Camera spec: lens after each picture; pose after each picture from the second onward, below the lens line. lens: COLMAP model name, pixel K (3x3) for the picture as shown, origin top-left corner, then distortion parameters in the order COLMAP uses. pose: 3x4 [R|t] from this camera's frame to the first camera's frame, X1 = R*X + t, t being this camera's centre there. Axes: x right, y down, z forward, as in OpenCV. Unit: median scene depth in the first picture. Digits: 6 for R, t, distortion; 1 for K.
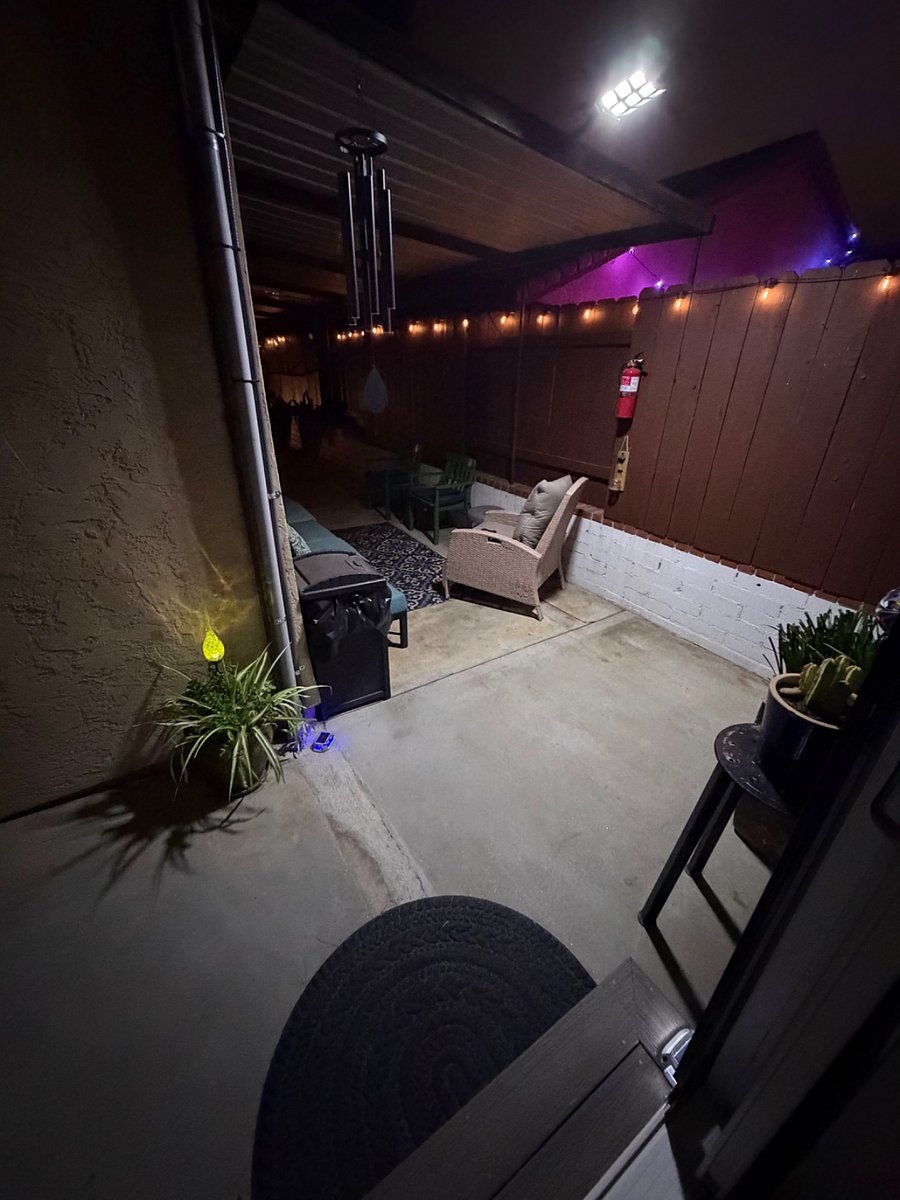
lens RADIAL K [[477.1, 0, 449.9], [0, 477.1, 600.0], [0, 0, 1]] dist [-0.000550, -0.000030]
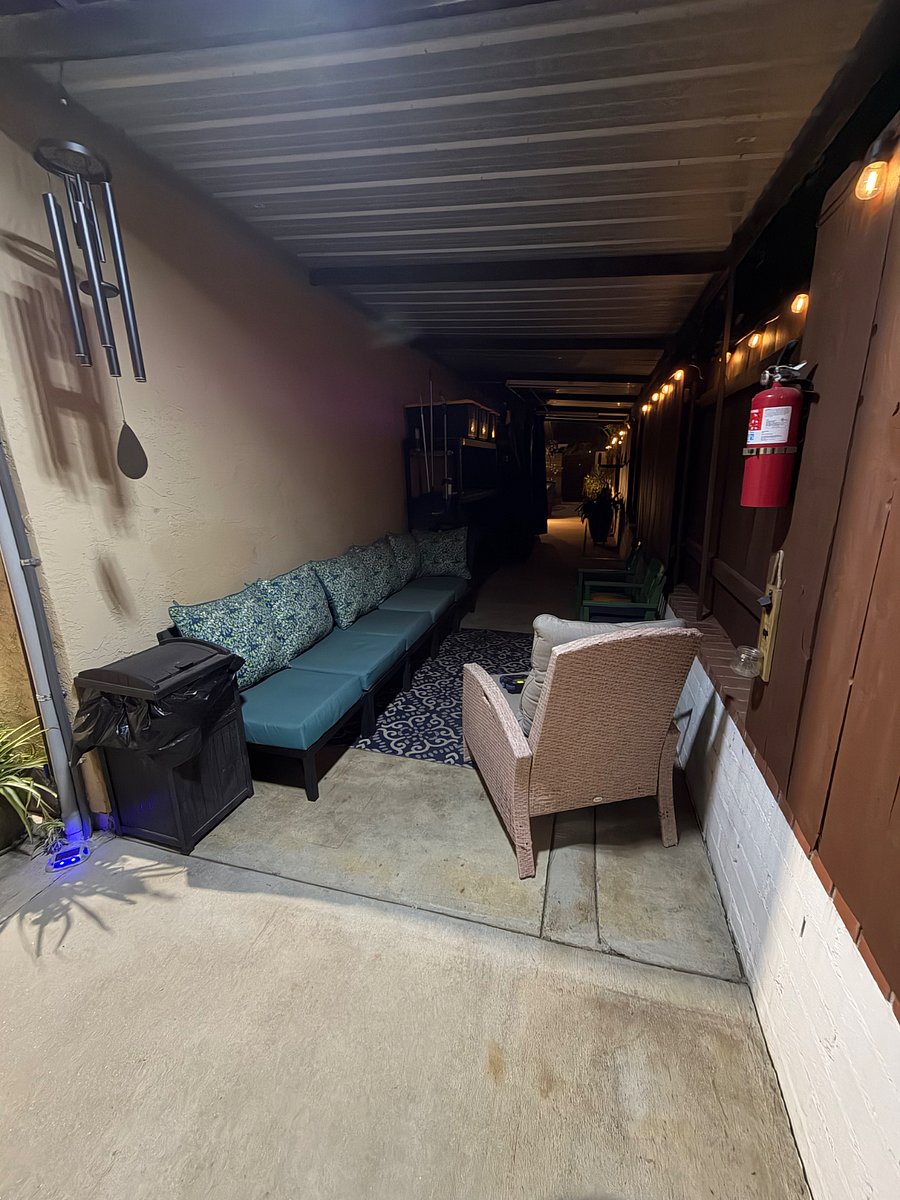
lens RADIAL K [[477.1, 0, 448.9], [0, 477.1, 597.0], [0, 0, 1]] dist [-0.000550, -0.000030]
pose [[0.655417, 0.163510, -0.737356, 0.489950], [-0.304060, 0.950797, -0.059430, -0.198733], [0.691359, 0.263152, 0.672885, 0.547752]]
